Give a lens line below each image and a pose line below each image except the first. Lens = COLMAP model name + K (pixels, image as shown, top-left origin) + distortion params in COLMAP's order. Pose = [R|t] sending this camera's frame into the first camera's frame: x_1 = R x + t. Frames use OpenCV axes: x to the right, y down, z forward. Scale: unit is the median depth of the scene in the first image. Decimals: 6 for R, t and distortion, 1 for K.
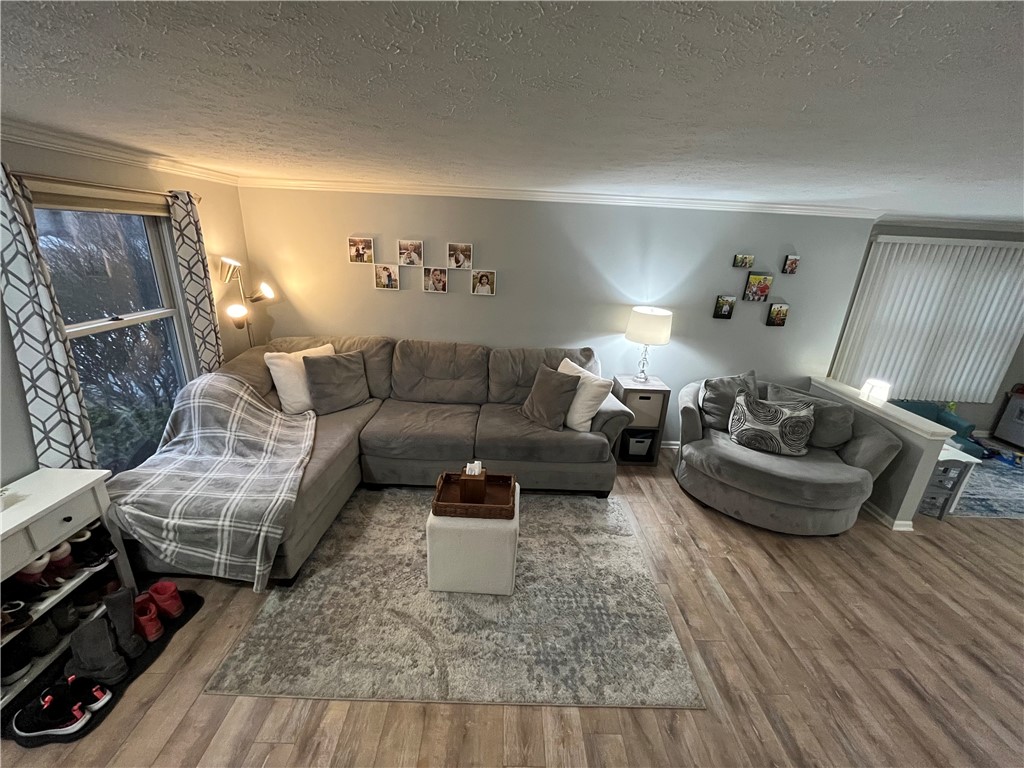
lens RADIAL K [[415.4, 0, 510.0], [0, 415.4, 380.5], [0, 0, 1]] dist [-0.003750, 0.000215]
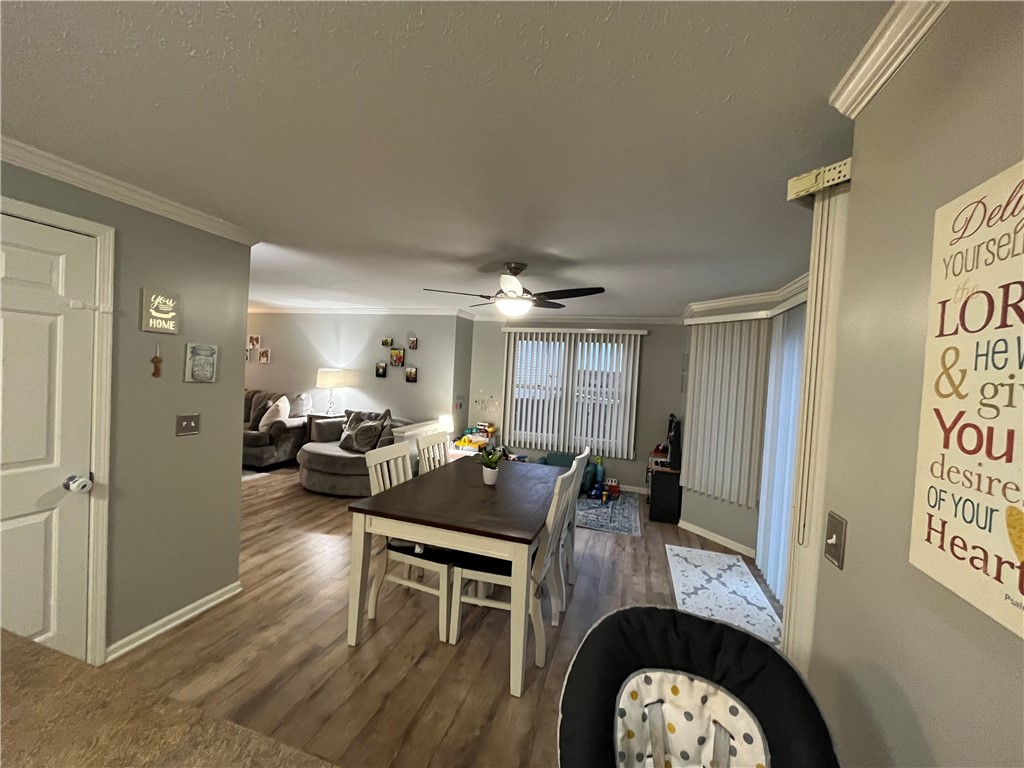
lens RADIAL K [[415.4, 0, 510.5], [0, 415.4, 383.1], [0, 0, 1]] dist [-0.003750, 0.000215]
pose [[0.953686, 0.012899, -0.300527, 1.495279], [-0.105315, 0.950164, -0.293423, 0.290138], [0.281765, 0.311483, 0.907517, -0.290609]]
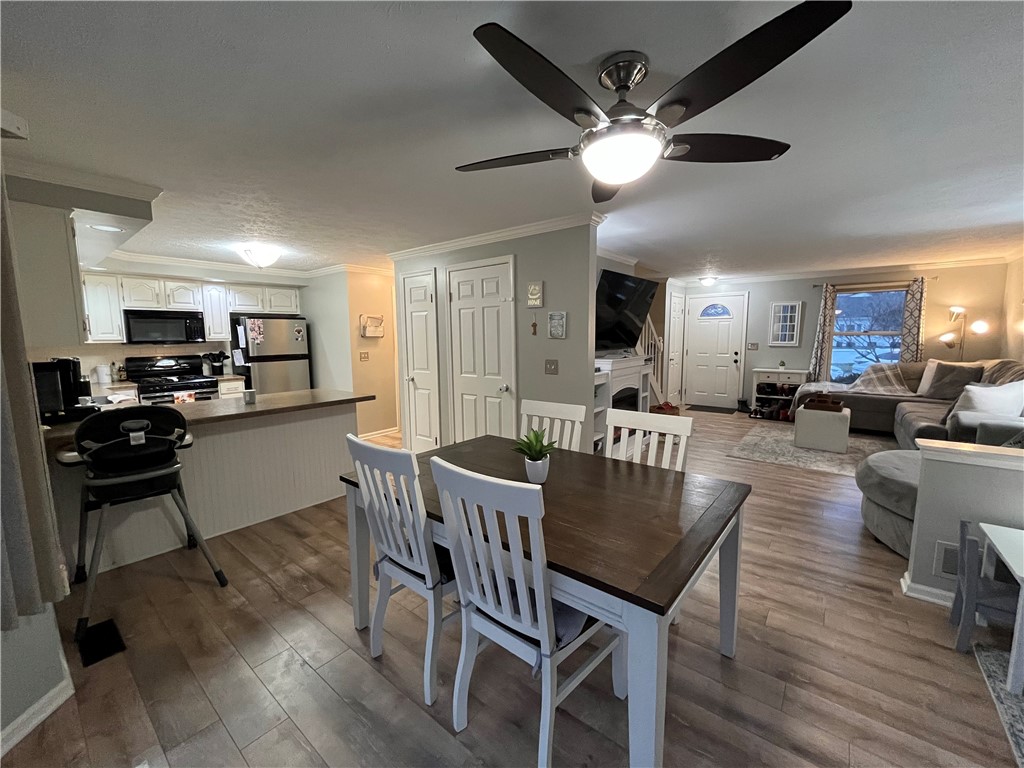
lens RADIAL K [[415.4, 0, 509.3], [0, 415.4, 383.1], [0, 0, 1]] dist [-0.003750, 0.000215]
pose [[-0.636169, 0.049975, -0.769929, 1.627947], [-0.264848, 0.923121, 0.278754, 0.009340], [0.724668, 0.381248, -0.574026, 0.660263]]
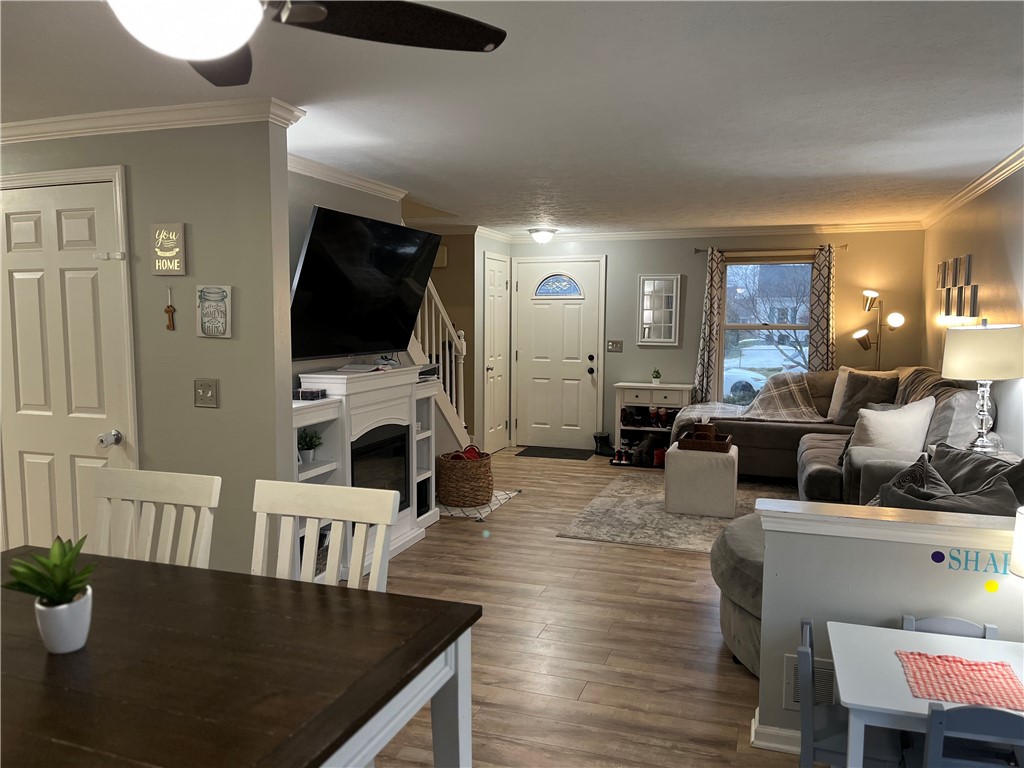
lens RADIAL K [[775.7, 0, 511.7], [0, 775.7, 383.7], [0, 0, 1]] dist [0.052227, -0.033593]
pose [[-0.336923, 0.033643, -0.940931, 1.565325], [-0.319441, 0.936001, 0.147850, -0.042841], [0.885687, 0.350386, -0.304613, 0.755432]]
